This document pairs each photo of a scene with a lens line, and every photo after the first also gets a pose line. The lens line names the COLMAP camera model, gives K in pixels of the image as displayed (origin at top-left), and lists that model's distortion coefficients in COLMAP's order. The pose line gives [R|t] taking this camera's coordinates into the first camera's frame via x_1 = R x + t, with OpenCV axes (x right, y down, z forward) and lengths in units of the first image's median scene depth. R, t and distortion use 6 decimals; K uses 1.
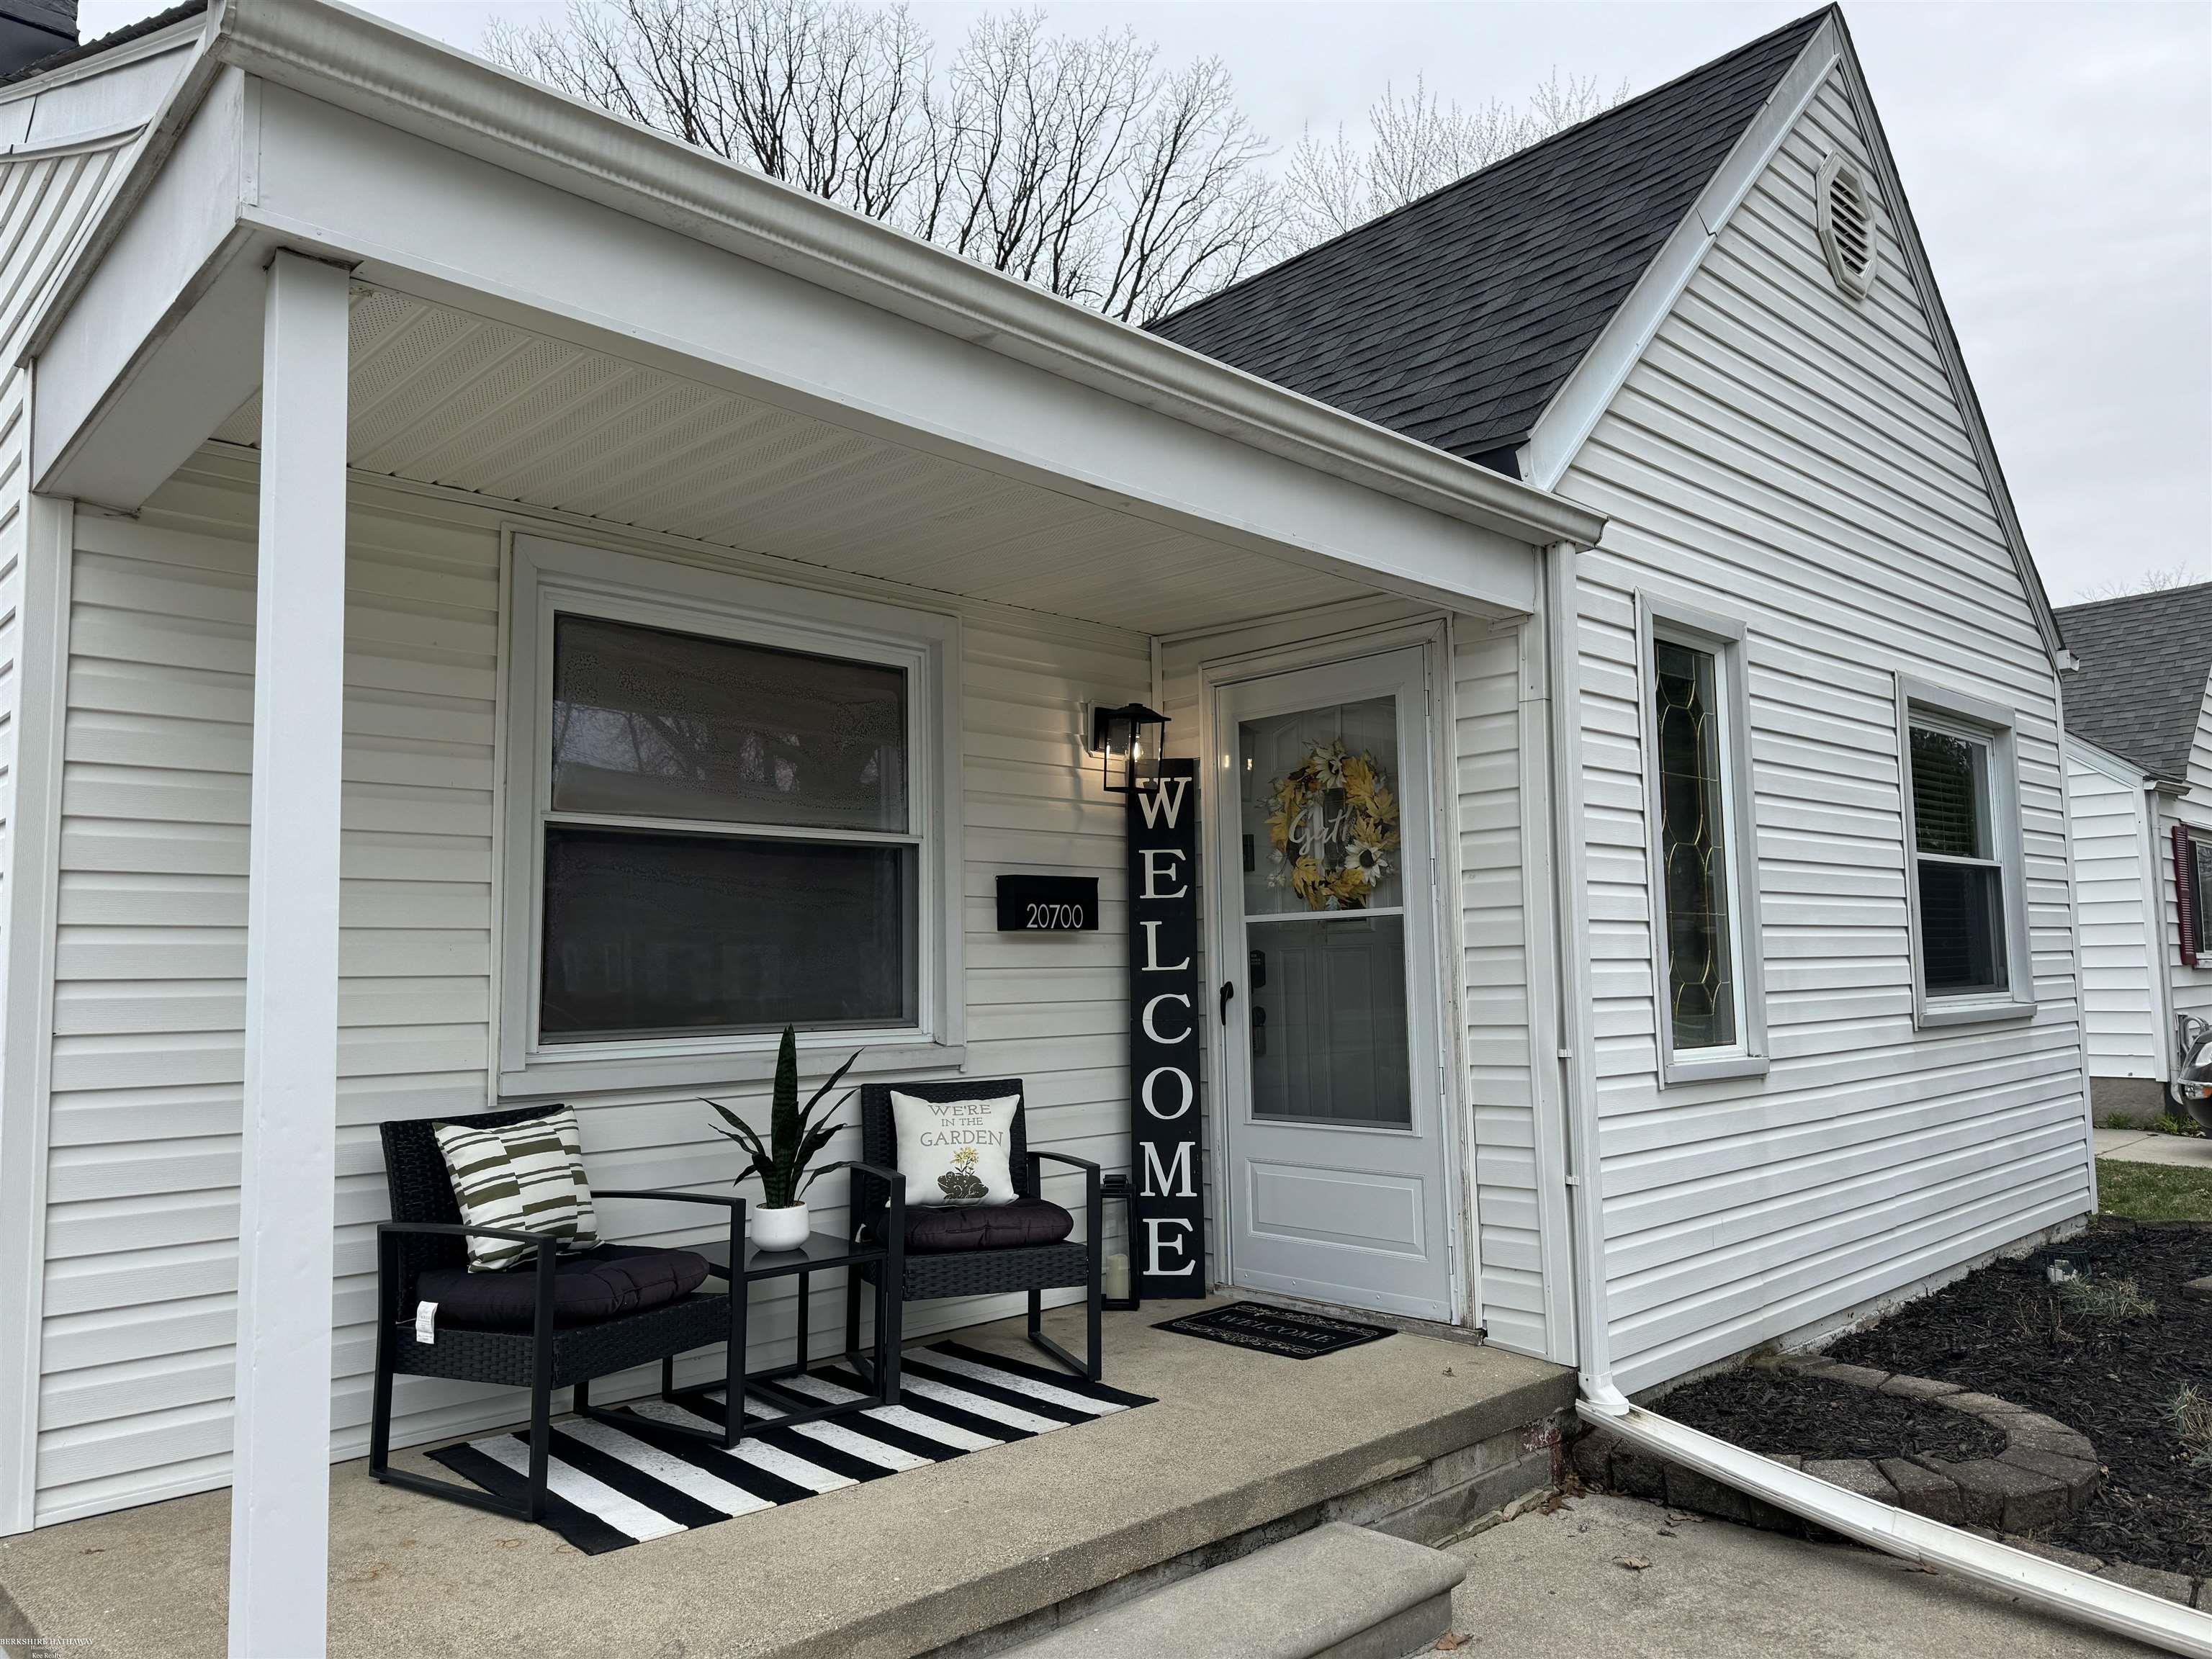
lens RADIAL K [[1536.0, 0, 1108.3], [0, 1536.0, 846.6], [0, 0, 1]] dist [0.154951, -0.301160]
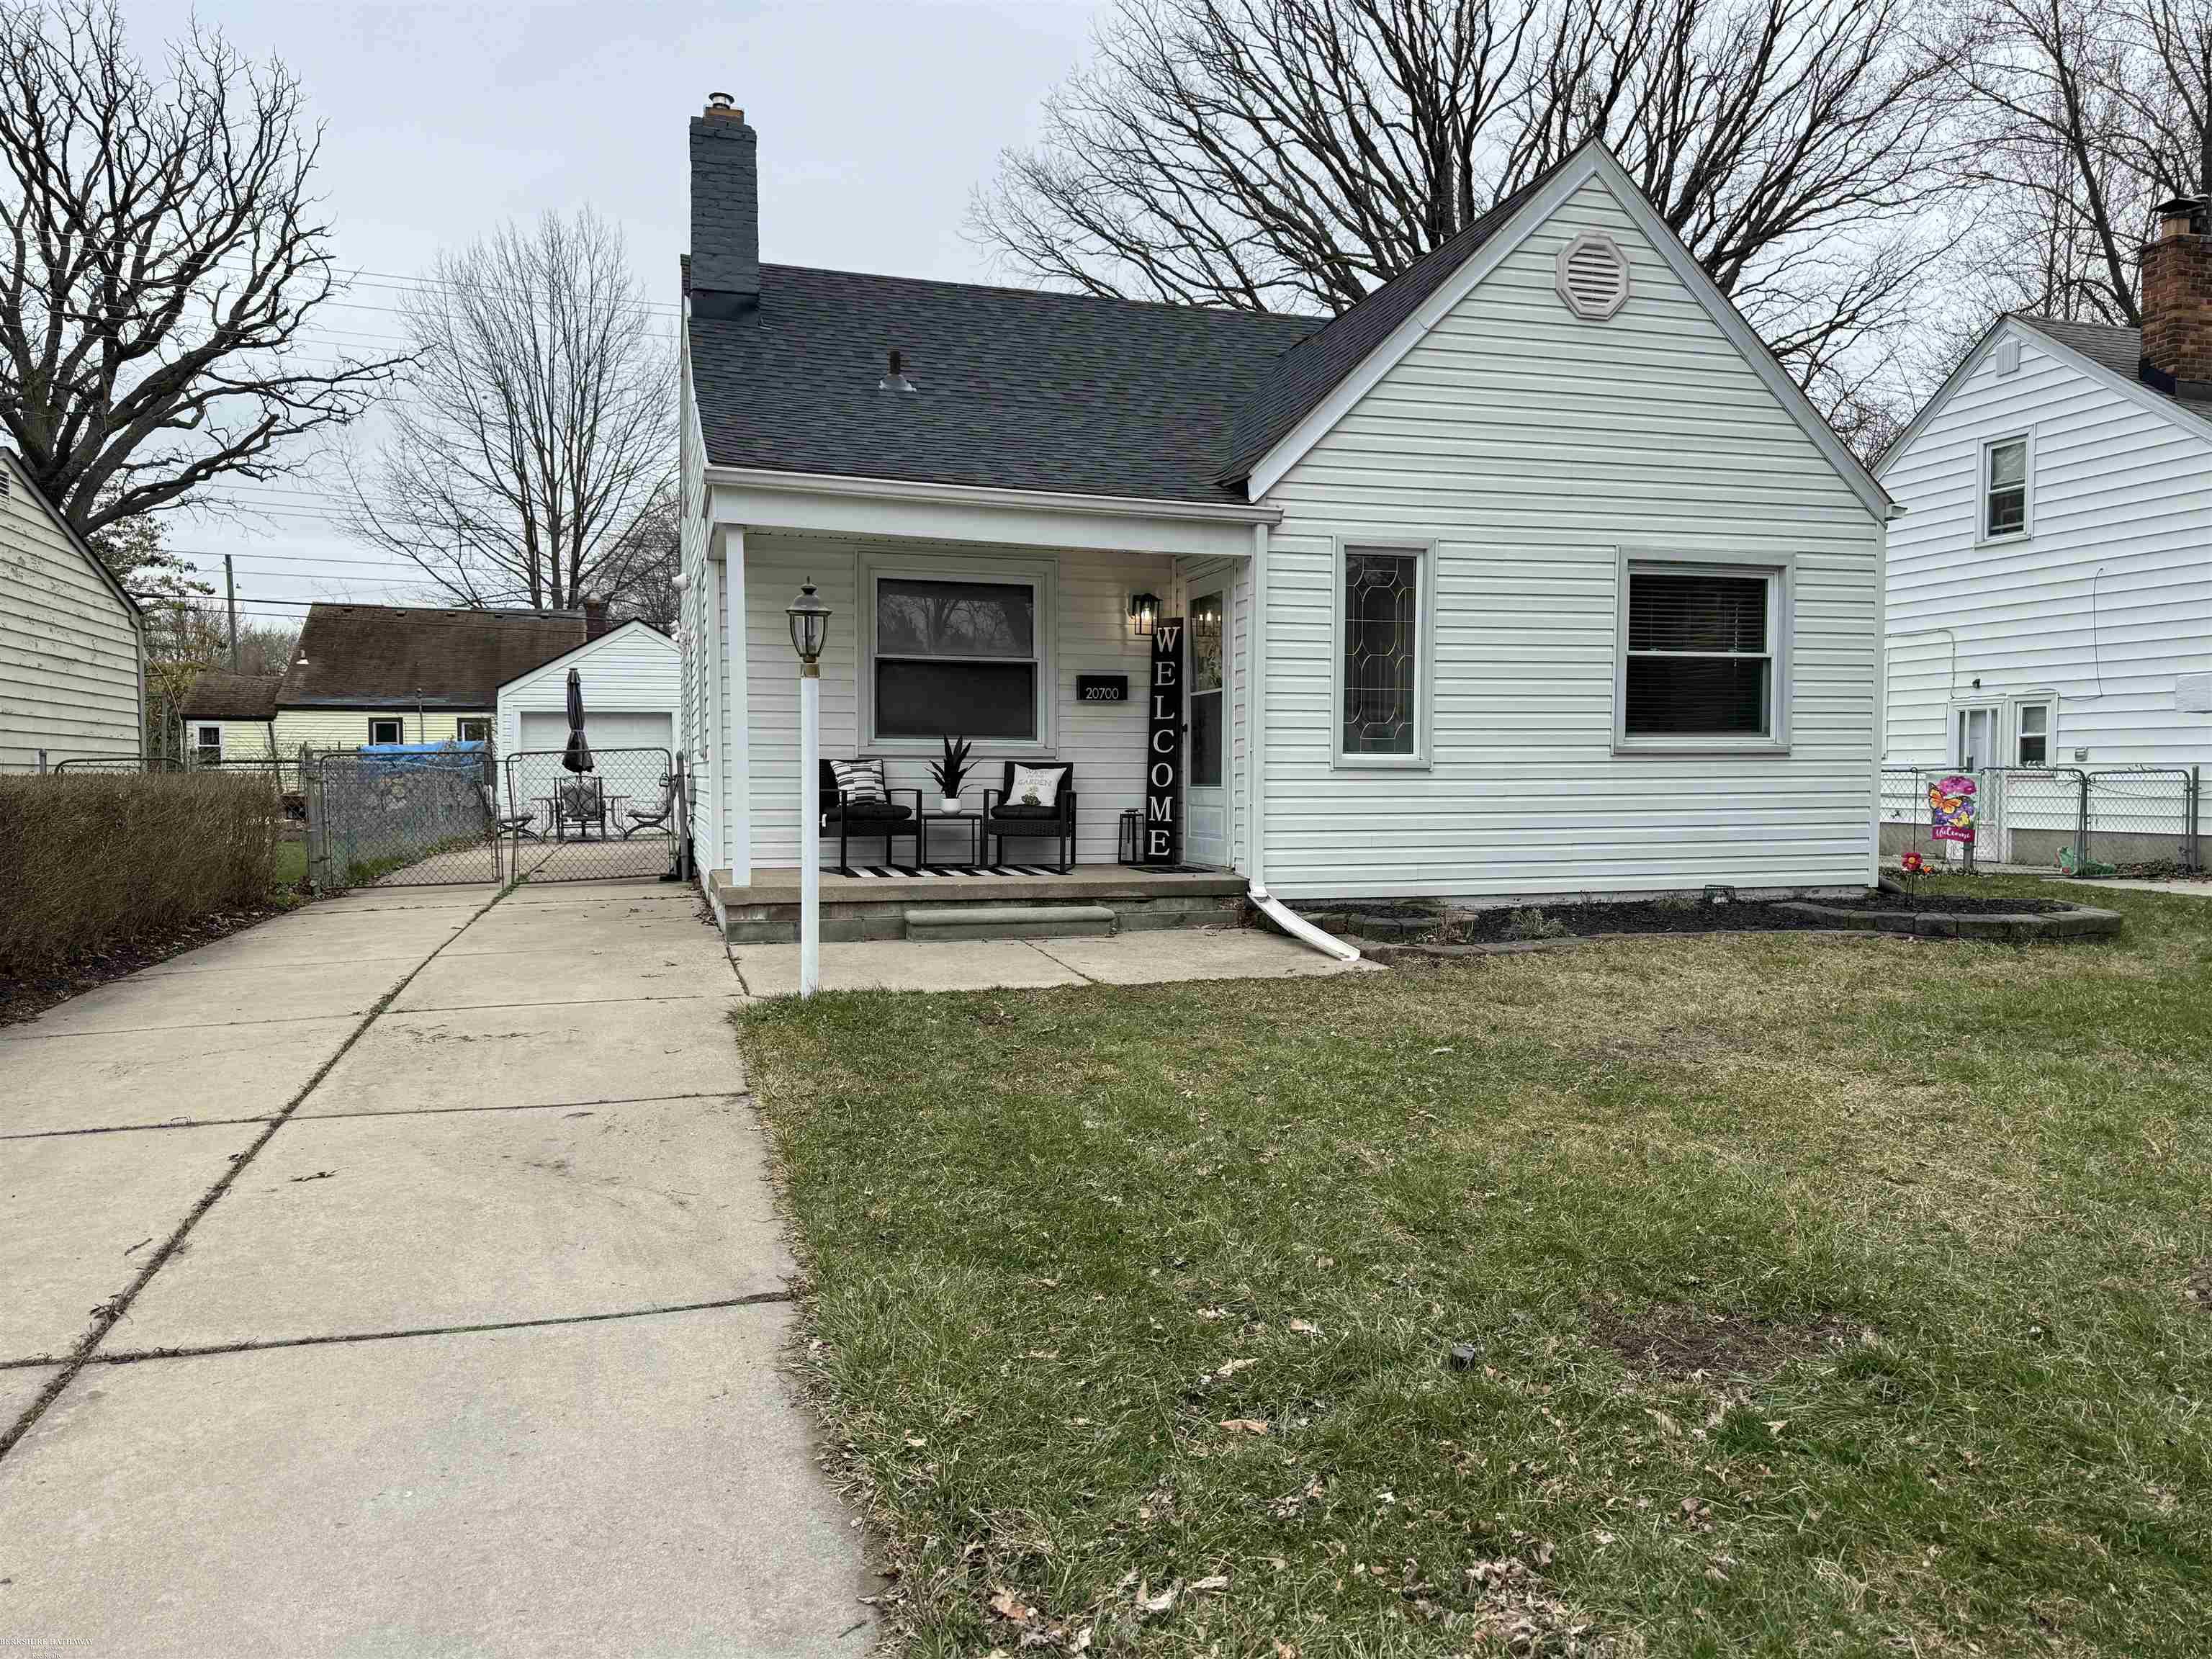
lens RADIAL K [[1536.0, 0, 1108.3], [0, 1536.0, 846.6], [0, 0, 1]] dist [0.154951, -0.301160]
pose [[0.887188, 0.039463, -0.459718, 0.996109], [0.021723, 0.991659, 0.127047, -0.017578], [0.460897, -0.122701, 0.878930, -0.978516]]
